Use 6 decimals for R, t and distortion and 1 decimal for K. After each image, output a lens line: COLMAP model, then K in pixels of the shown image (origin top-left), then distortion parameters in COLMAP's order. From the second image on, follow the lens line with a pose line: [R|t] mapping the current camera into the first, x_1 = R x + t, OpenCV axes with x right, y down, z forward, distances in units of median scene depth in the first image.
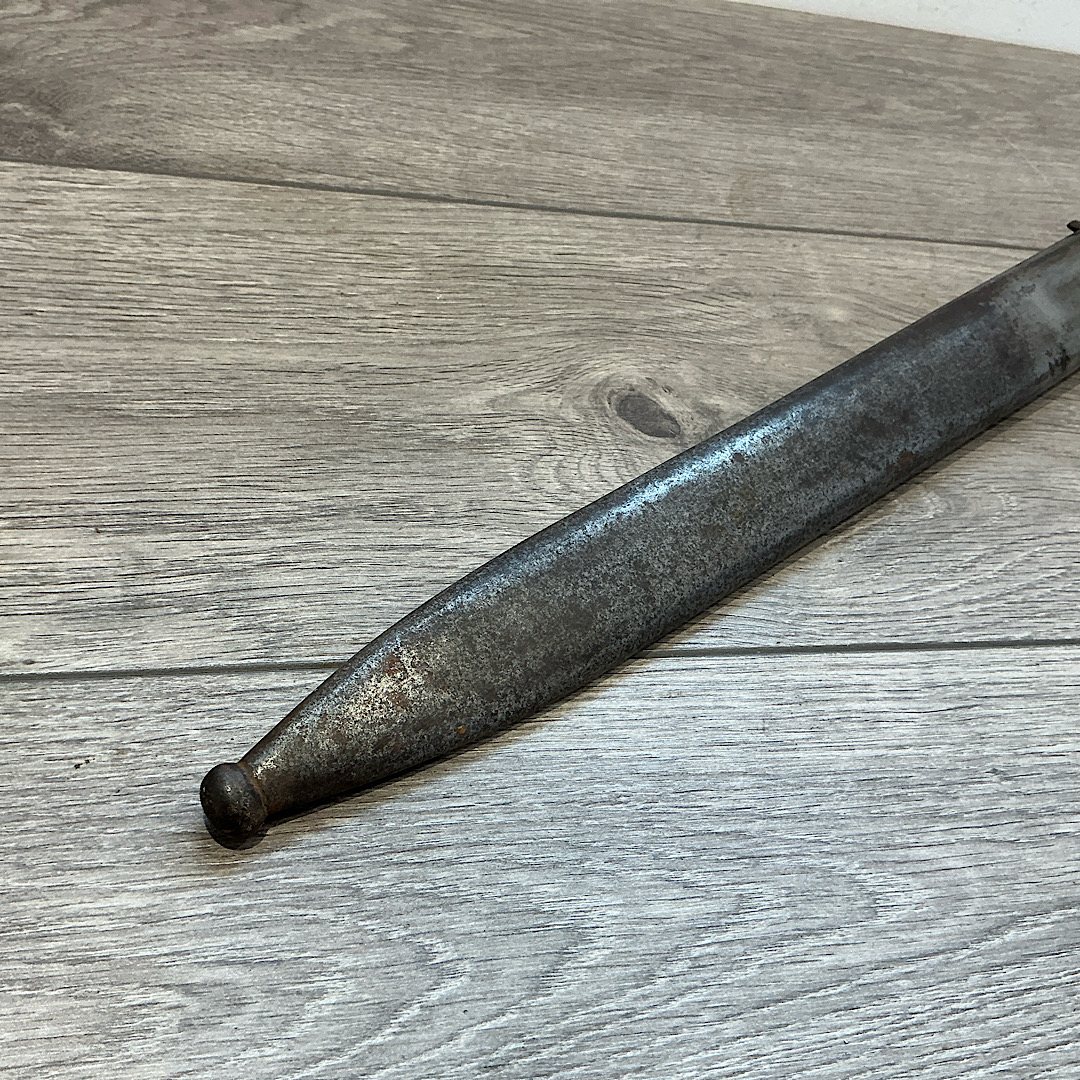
lens RADIAL K [[1213.0, 0, 545.6], [0, 1213.0, 539.4], [0, 0, 1]] dist [0.051822, 0.000000]
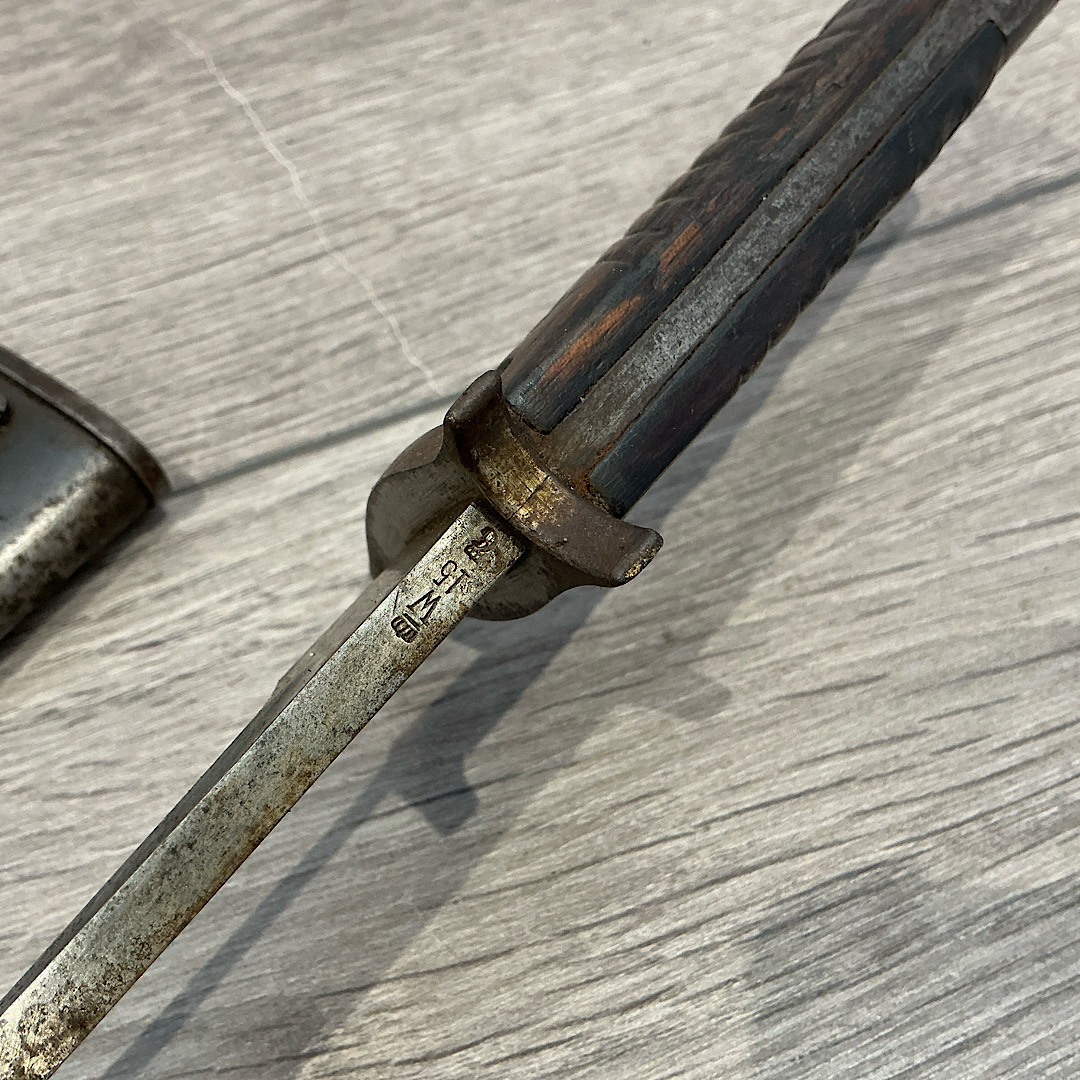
lens RADIAL K [[1213.0, 0, 546.9], [0, 1213.0, 544.4], [0, 0, 1]] dist [0.051822, 0.000000]
pose [[0.952669, -0.294259, -0.076375, 0.796530], [0.303769, 0.931370, 0.200684, -0.394882], [0.012081, -0.214385, 0.976674, 0.966704]]
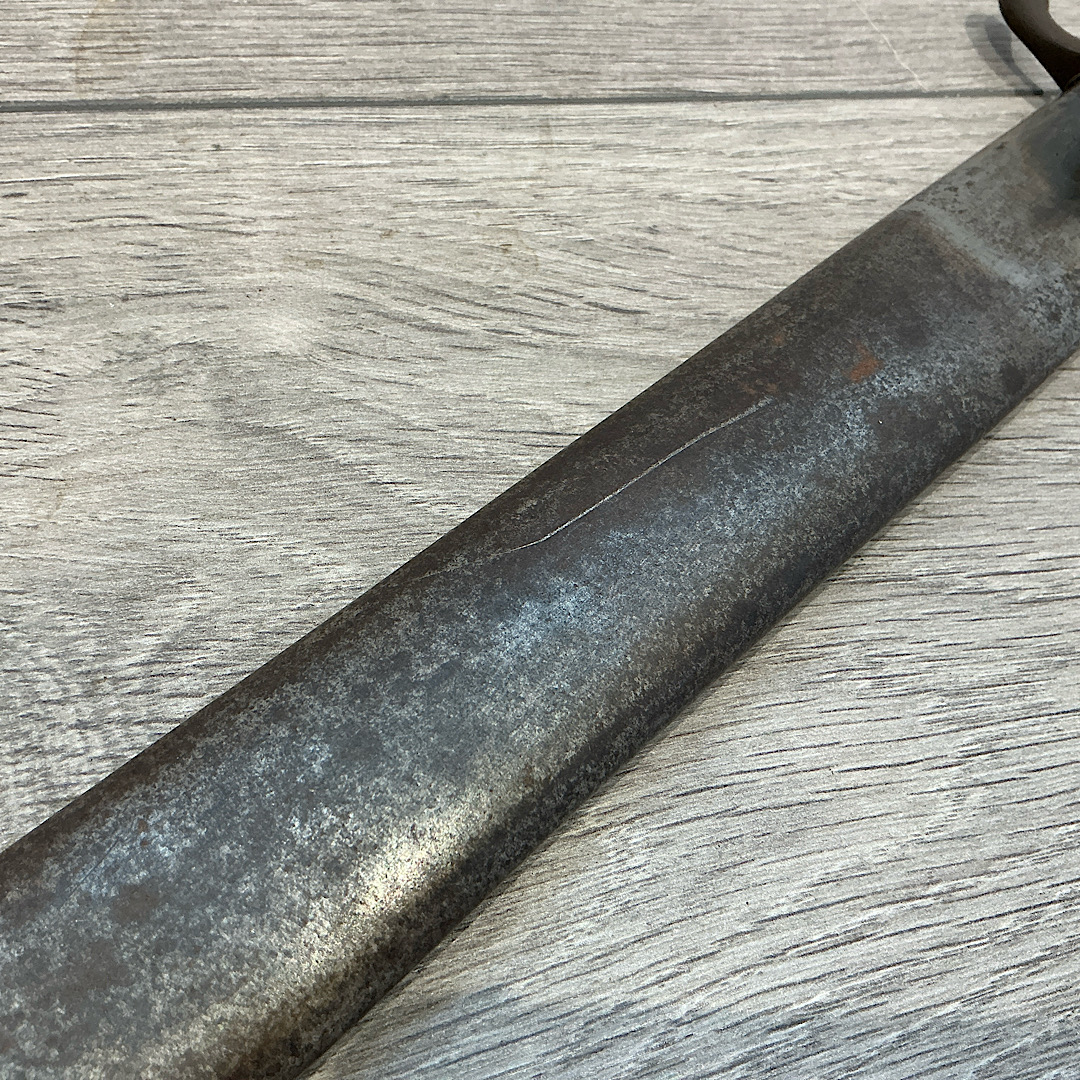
lens RADIAL K [[1213.0, 0, 541.5], [0, 1213.0, 536.0], [0, 0, 1]] dist [0.051822, 0.000000]
pose [[0.992850, -0.086098, 0.082677, 0.375041], [0.067264, 0.975739, 0.208347, -0.257412], [-0.098610, -0.201296, 0.974554, 0.717493]]
